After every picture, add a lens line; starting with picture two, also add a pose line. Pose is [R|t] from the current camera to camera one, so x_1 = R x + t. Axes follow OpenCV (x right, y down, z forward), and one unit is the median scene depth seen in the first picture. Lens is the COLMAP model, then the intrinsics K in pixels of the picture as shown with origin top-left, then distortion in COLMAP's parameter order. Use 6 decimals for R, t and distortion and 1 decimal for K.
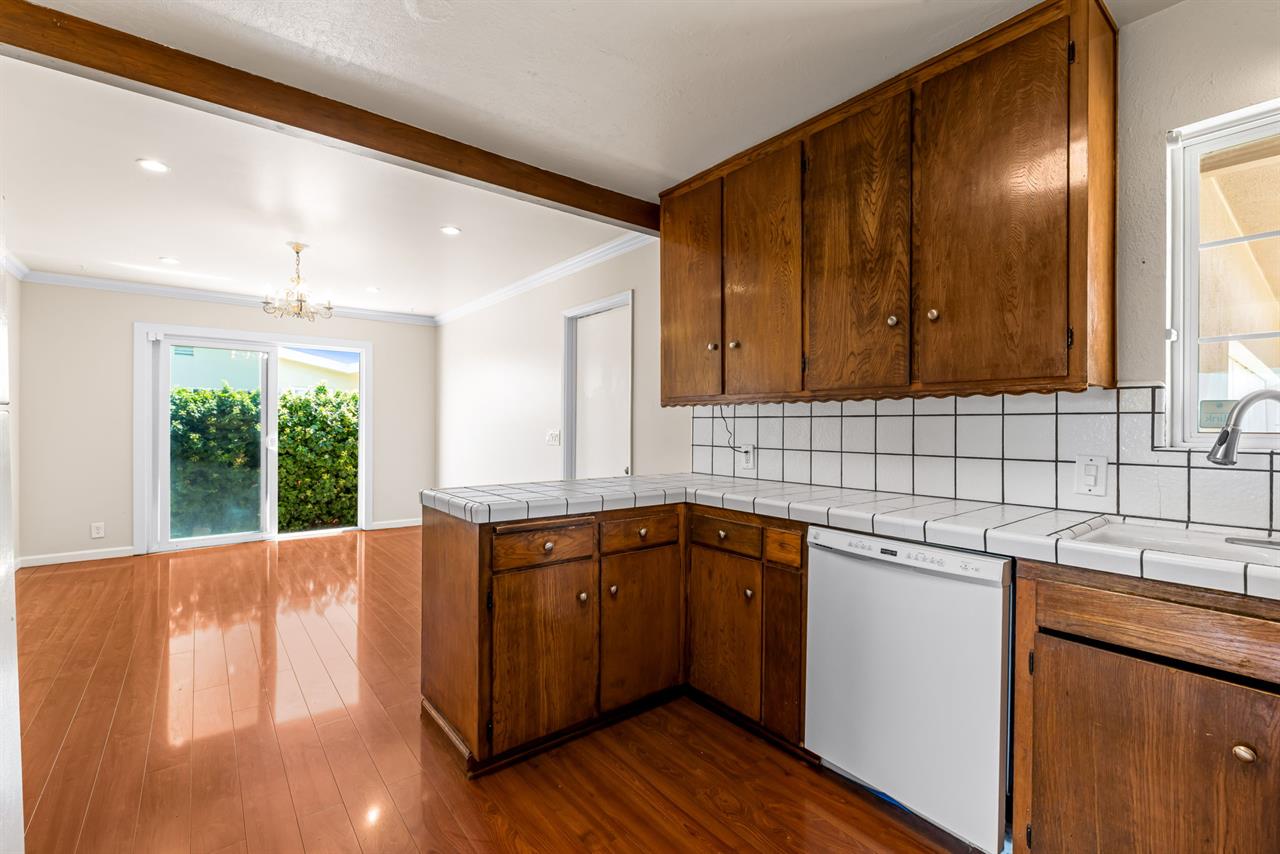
lens RADIAL K [[556.0, 0, 640.4], [0, 556.0, 422.0], [0, 0, 1]] dist [-0.006666, 0.002802]
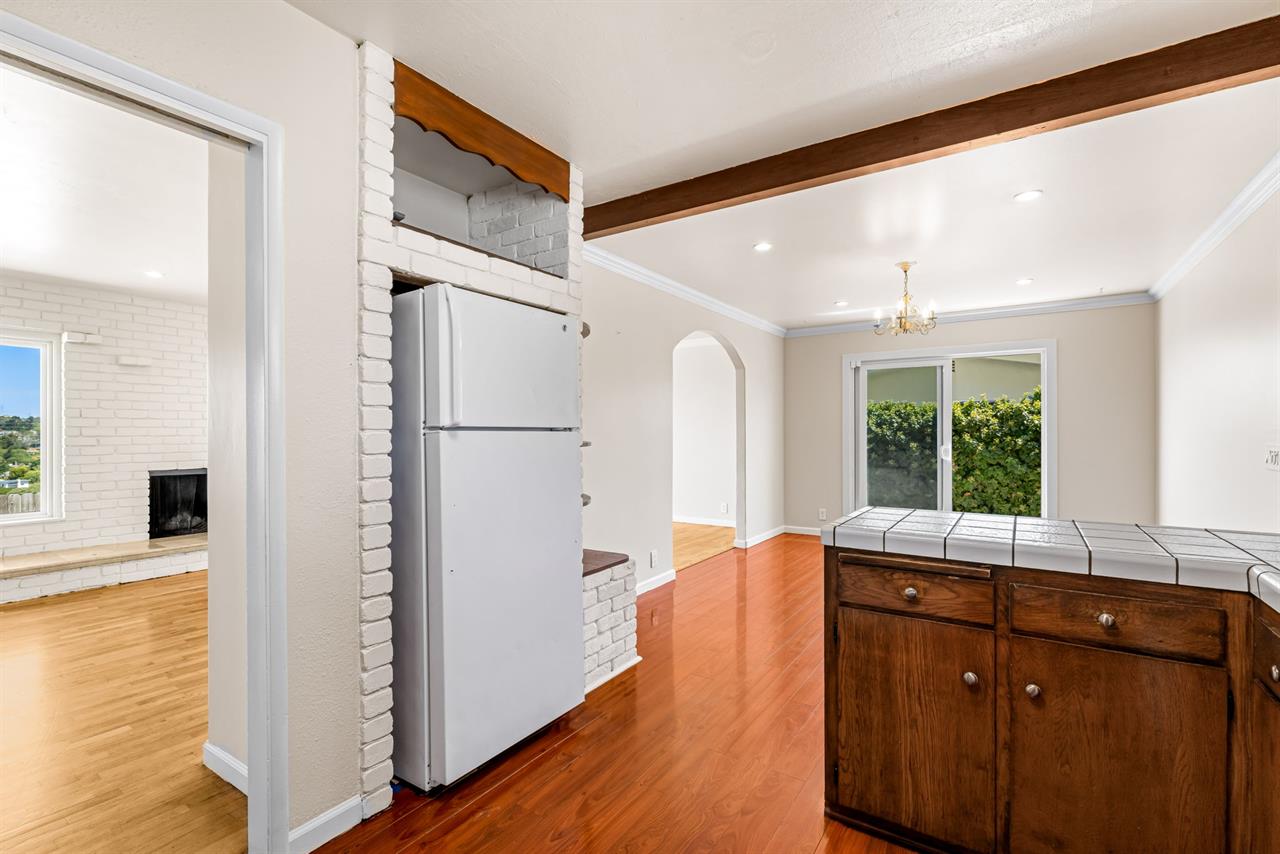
lens RADIAL K [[572.5, 0, 643.2], [0, 572.5, 433.2], [0, 0, 1]] dist [0.000797, 0.000484]
pose [[0.311786, -0.003272, -0.950147, 0.469230], [0.007584, 0.999971, -0.000955, -0.005626], [0.950122, -0.006908, 0.311802, 0.362679]]
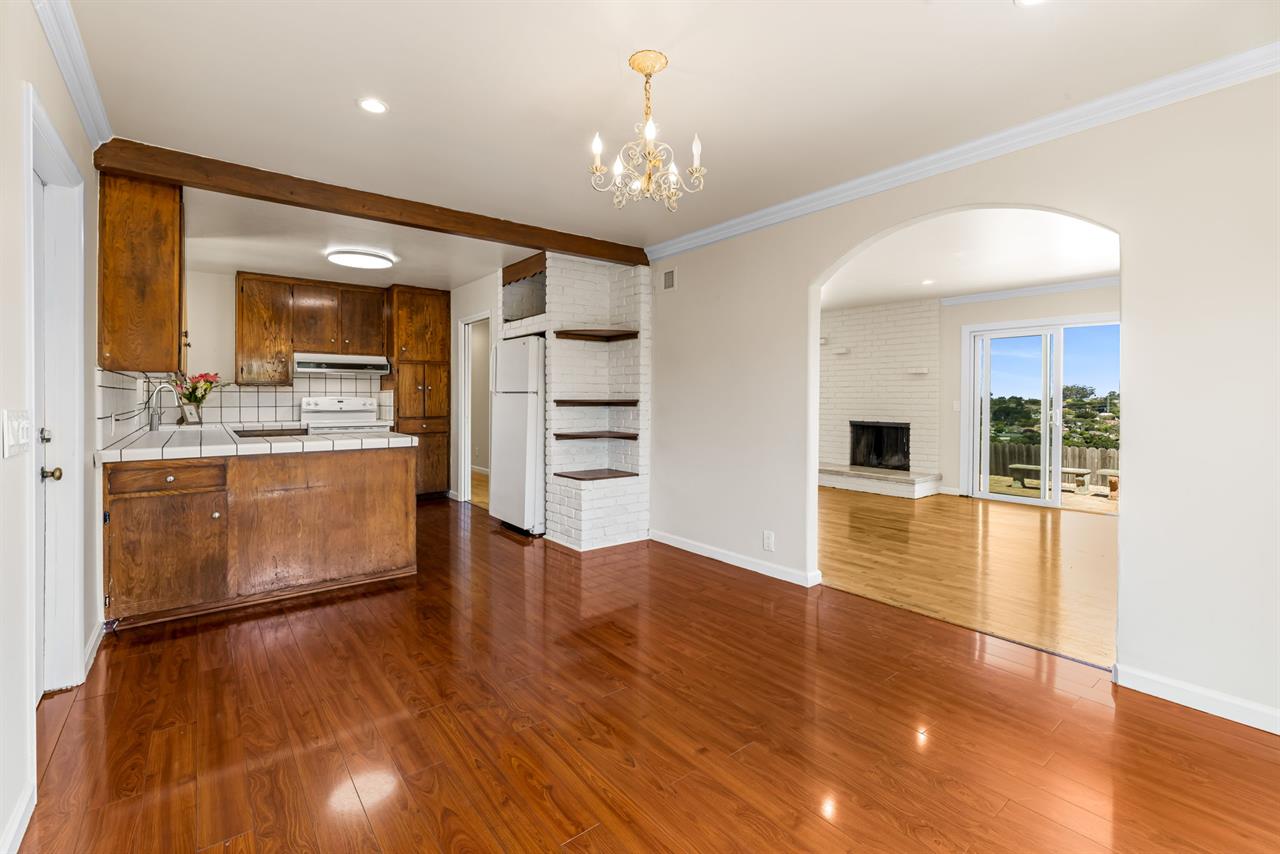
lens RADIAL K [[556.0, 0, 625.6], [0, 556.0, 402.6], [0, 0, 1]] dist [-0.006666, 0.002802]
pose [[-0.999795, -0.007247, 0.018880, -1.136282], [-0.007170, 0.999966, 0.004152, 0.013360], [-0.018910, 0.004015, -0.999813, 2.870854]]
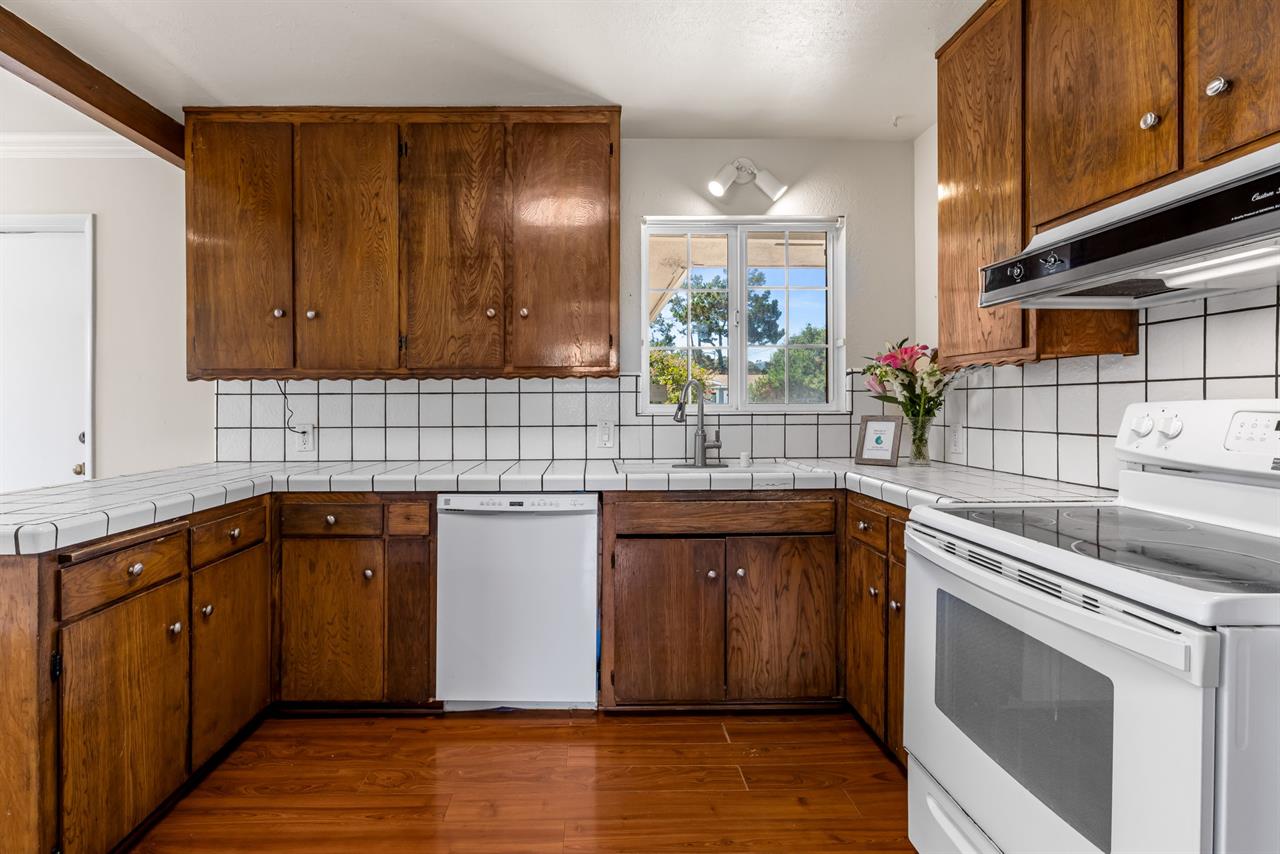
lens RADIAL K [[592.2, 0, 601.7], [0, 592.2, 402.1], [0, 0, 1]] dist [-0.003791, 0.002297]
pose [[0.609279, -0.006202, 0.792931, -0.385433], [0.004445, 0.999980, 0.004406, 0.003519], [-0.792943, 0.000840, 0.609295, 0.040669]]
